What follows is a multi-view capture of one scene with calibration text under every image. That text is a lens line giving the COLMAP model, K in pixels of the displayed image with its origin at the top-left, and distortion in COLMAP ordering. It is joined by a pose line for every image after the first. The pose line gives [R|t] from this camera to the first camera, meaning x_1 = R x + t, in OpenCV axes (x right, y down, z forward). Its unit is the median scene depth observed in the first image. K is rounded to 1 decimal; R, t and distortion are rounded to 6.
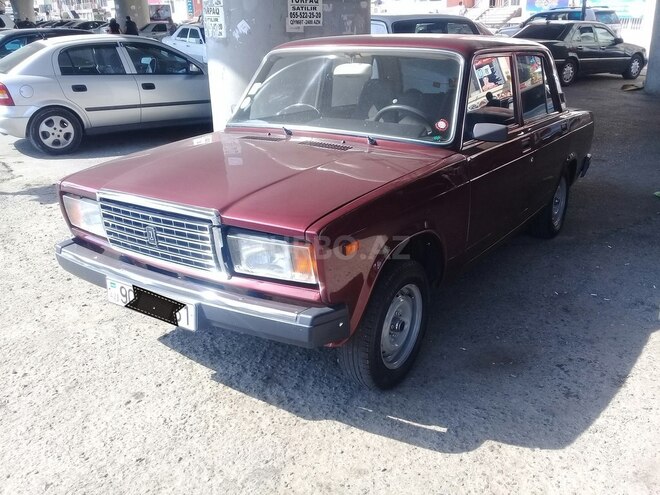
lens RADIAL K [[612.8, 0, 330.0], [0, 612.8, 247.5], [0, 0, 1]] dist [0.071191, -0.141191]
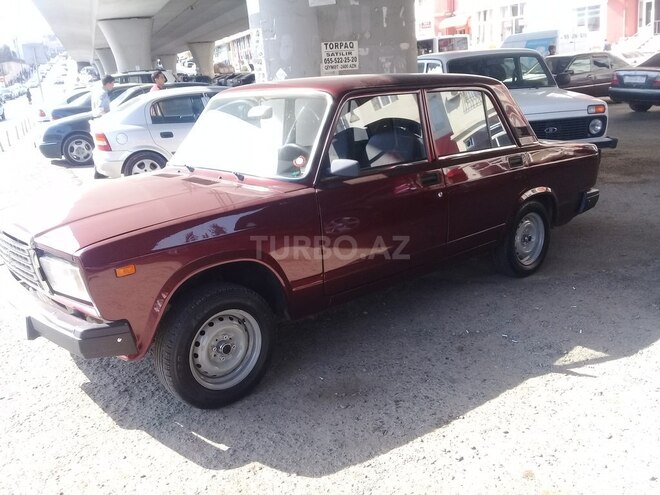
lens RADIAL K [[612.8, 0, 330.0], [0, 612.8, 247.5], [0, 0, 1]] dist [0.071191, -0.141191]
pose [[0.964356, 0.019900, -0.263861, 0.229898], [-0.036258, 0.997700, -0.057269, 0.003014], [0.262114, 0.064795, 0.962859, 0.004868]]
